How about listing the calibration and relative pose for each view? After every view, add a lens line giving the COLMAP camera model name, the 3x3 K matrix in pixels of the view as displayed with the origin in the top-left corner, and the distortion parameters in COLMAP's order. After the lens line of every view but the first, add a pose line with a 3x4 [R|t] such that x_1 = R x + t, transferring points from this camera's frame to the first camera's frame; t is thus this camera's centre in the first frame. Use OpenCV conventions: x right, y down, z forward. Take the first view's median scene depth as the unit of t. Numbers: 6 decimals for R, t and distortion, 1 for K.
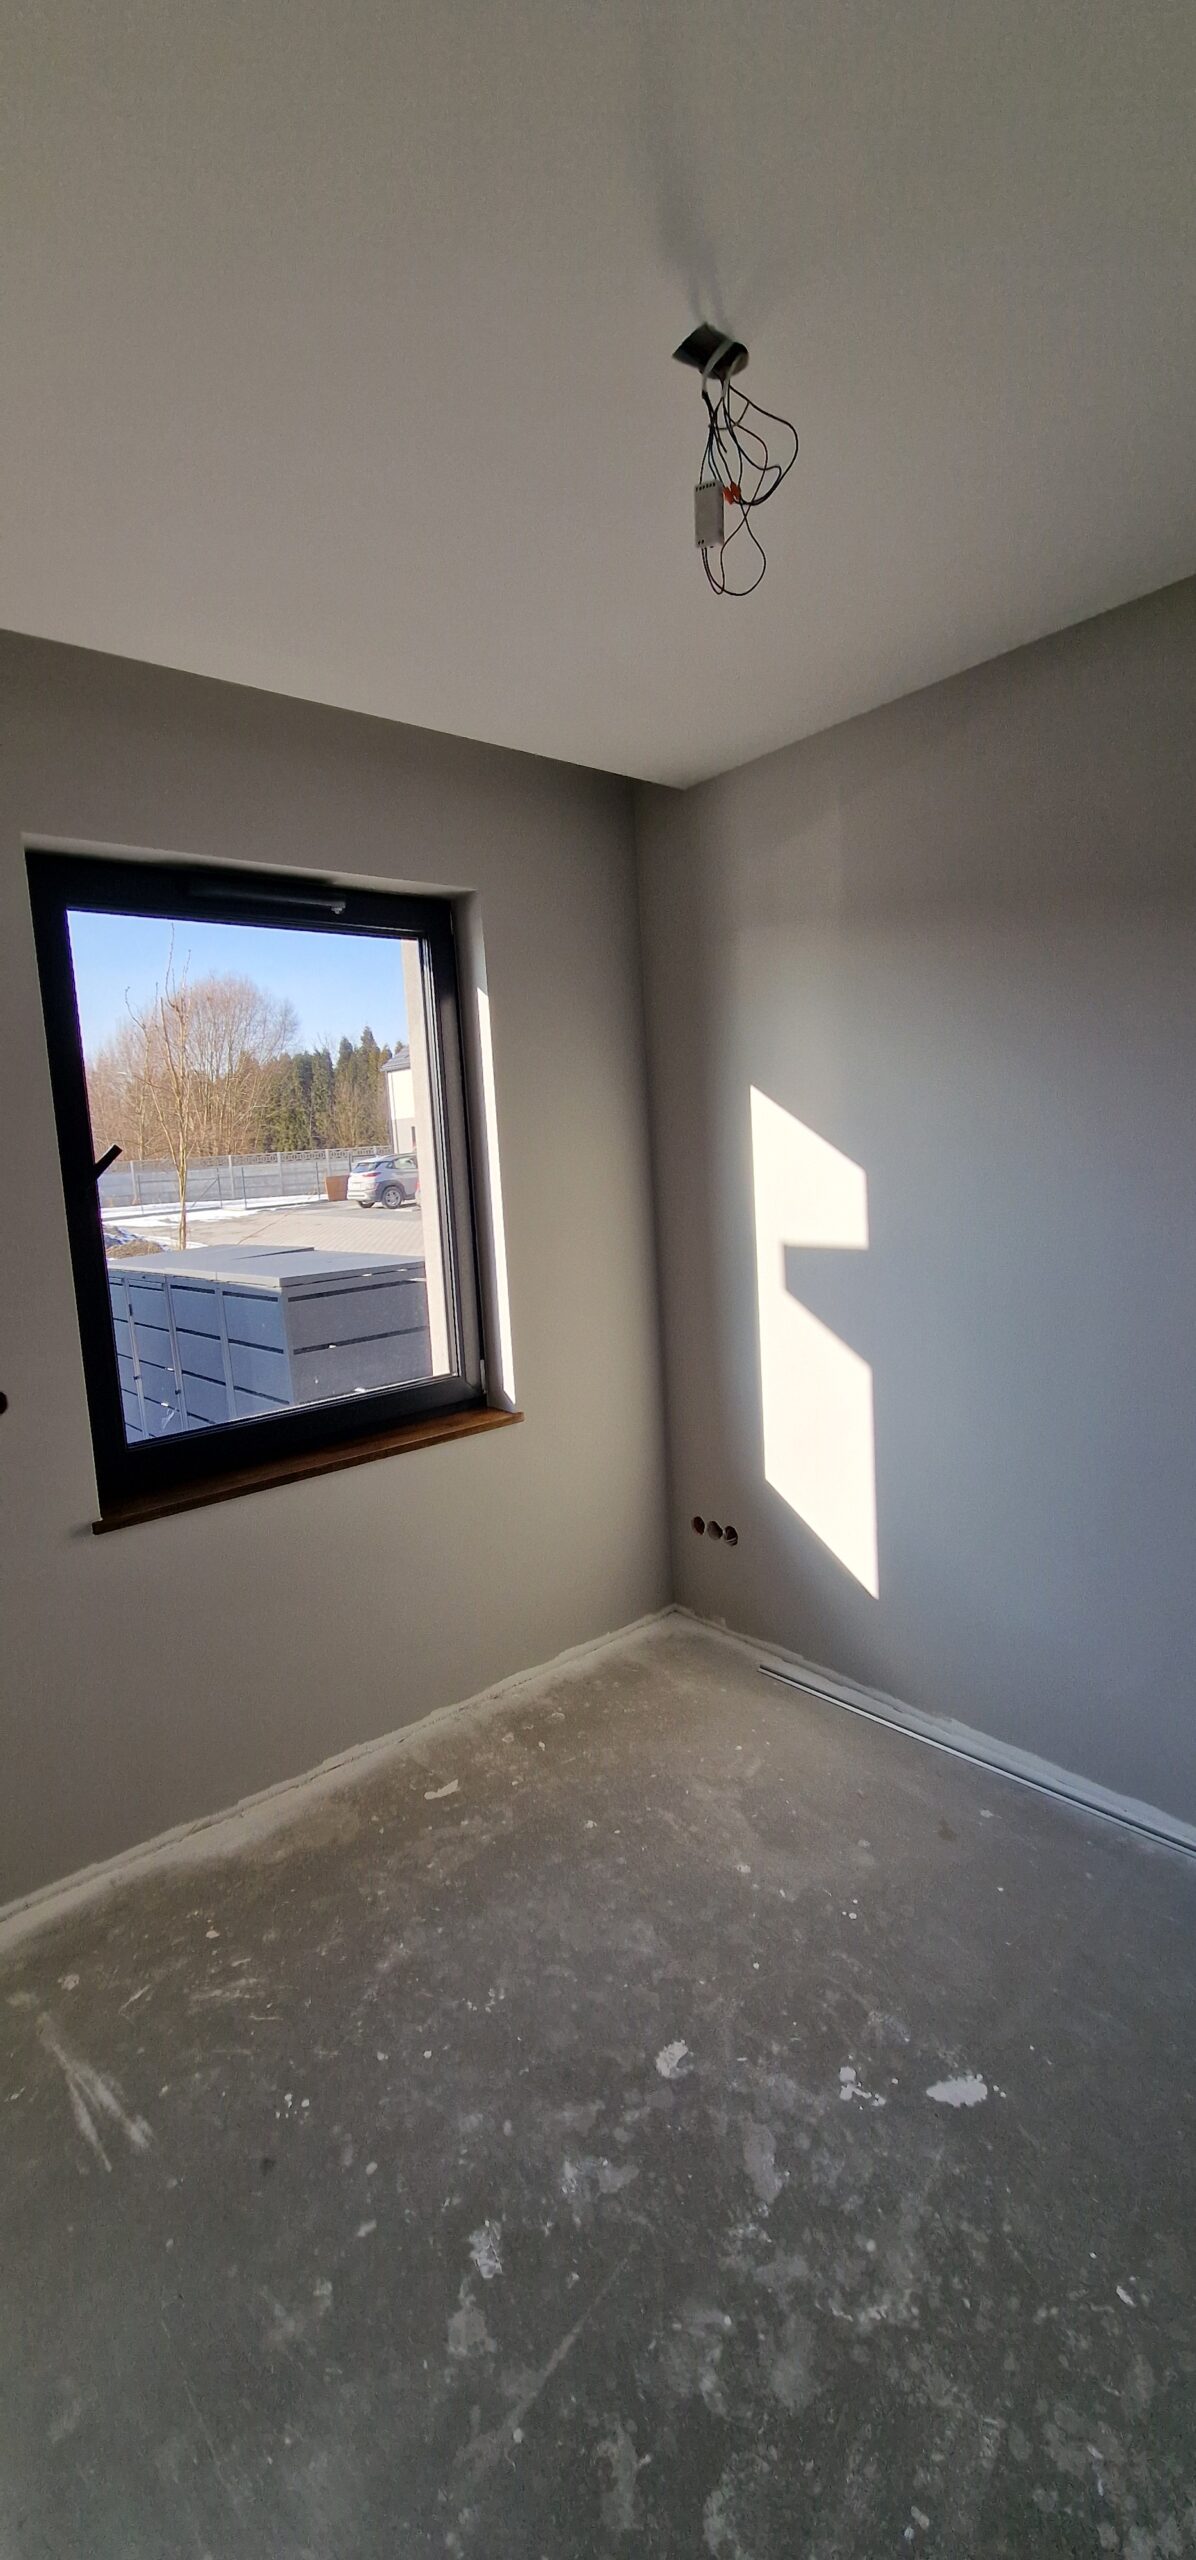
lens RADIAL K [[1049.4, 0, 605.5], [0, 1049.4, 1278.5], [0, 0, 1]] dist [0.003674, -0.005740]
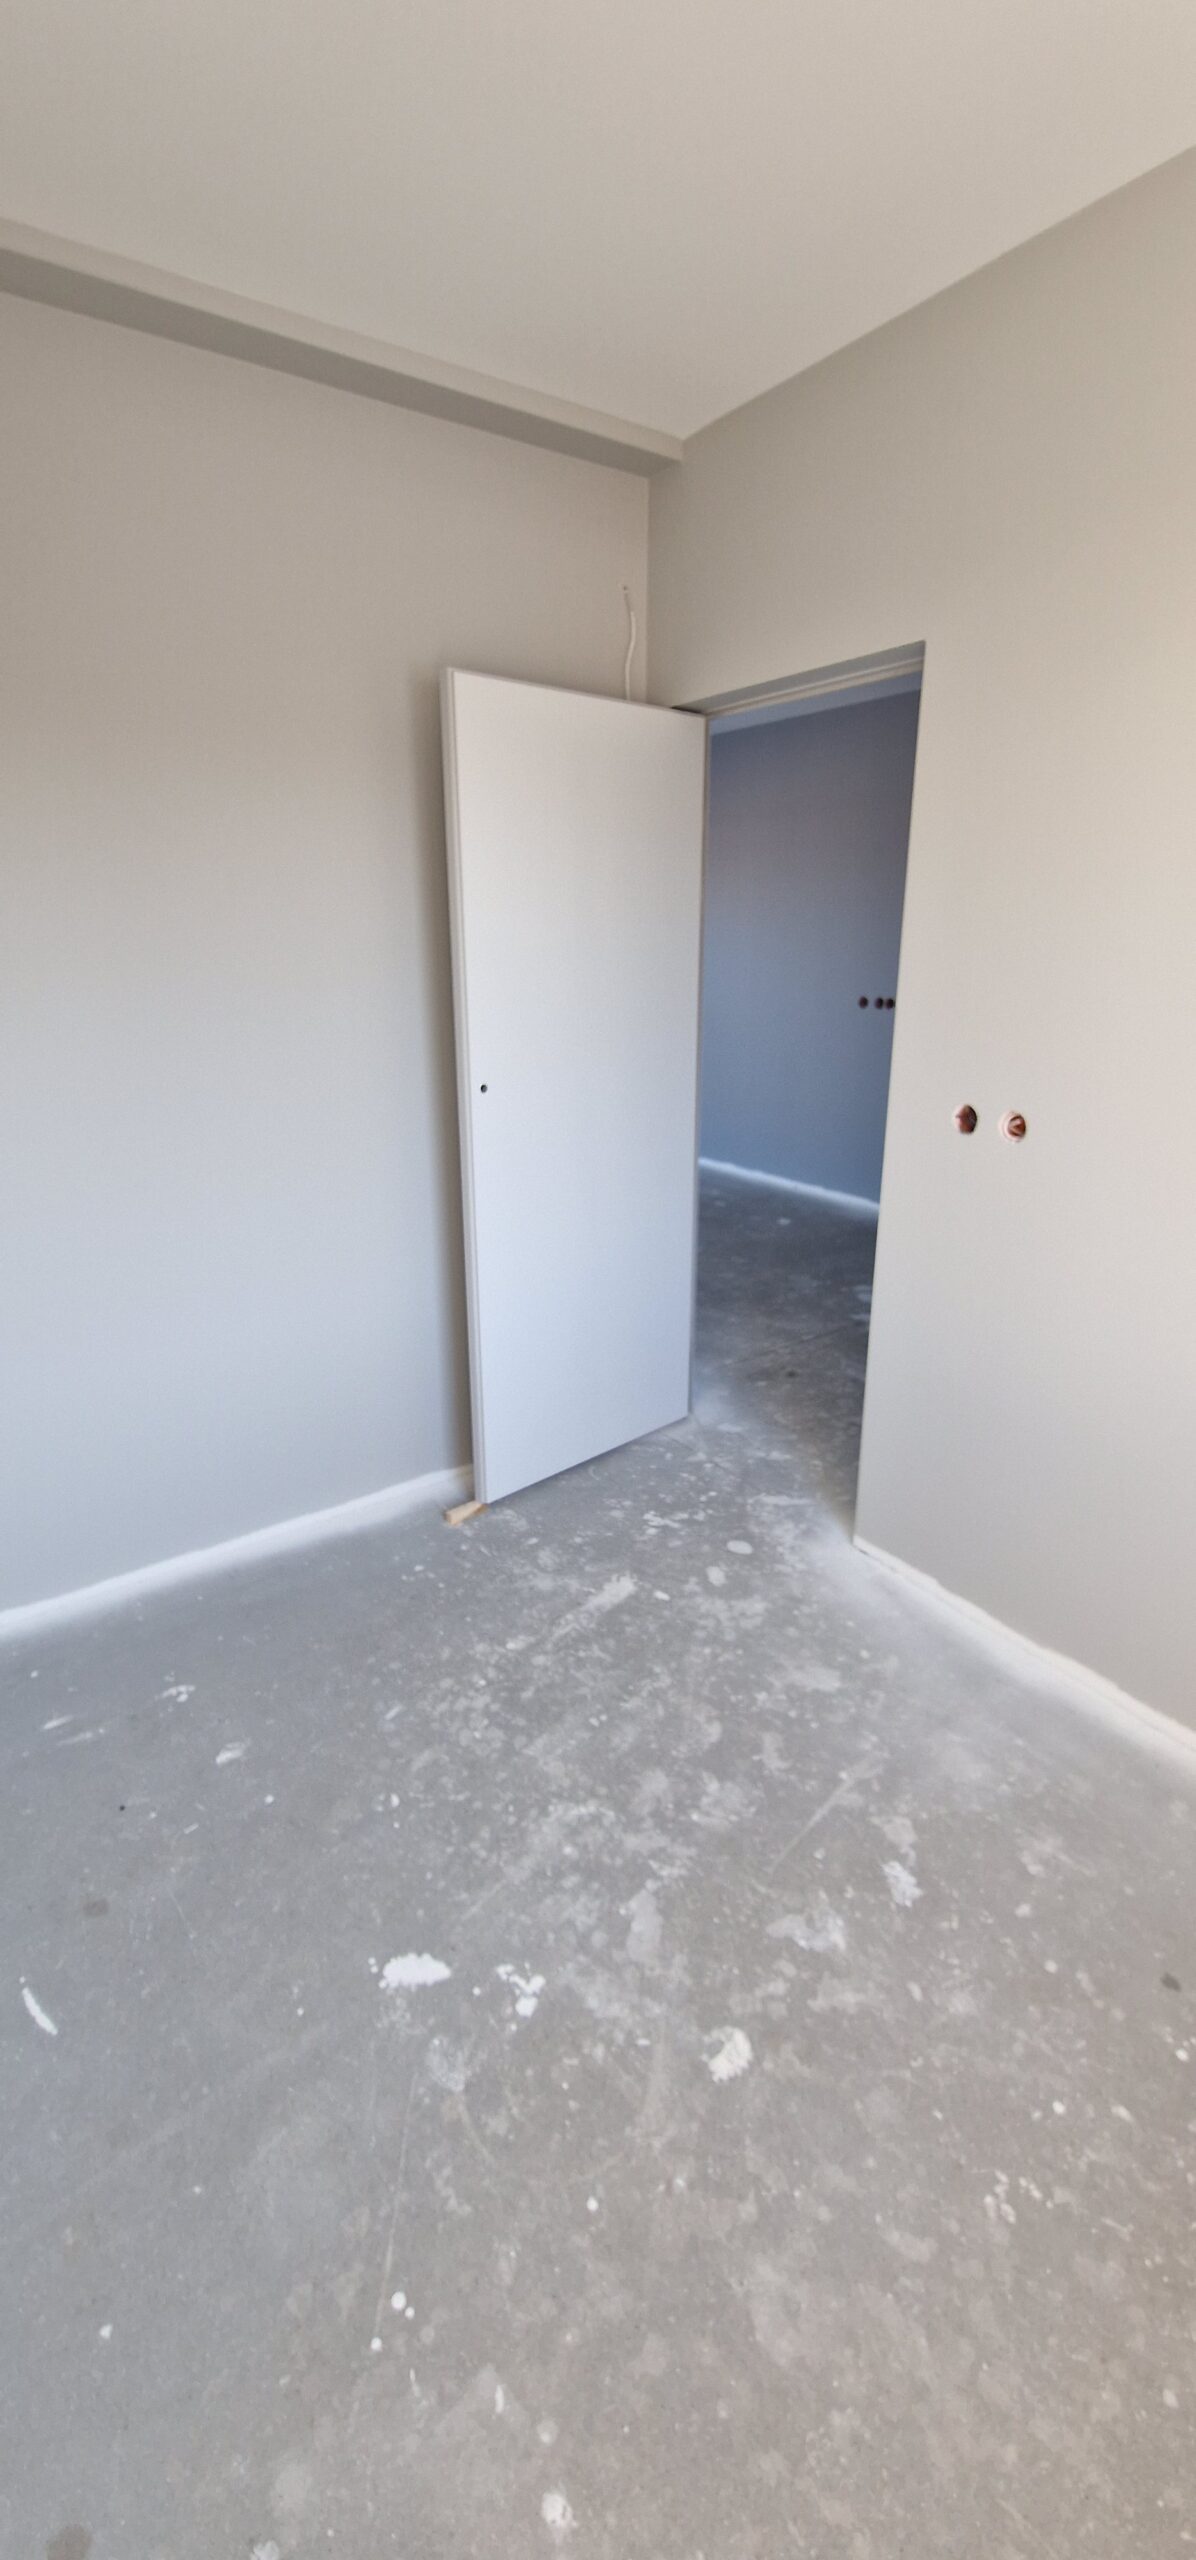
lens RADIAL K [[1049.4, 0, 599.6], [0, 1049.4, 1274.4], [0, 0, 1]] dist [0.003674, -0.005740]
pose [[-0.994473, 0.029879, 0.100655, 0.071775], [0.069974, 0.903333, 0.423194, -0.156911], [-0.078280, 0.427898, -0.900431, 1.659117]]
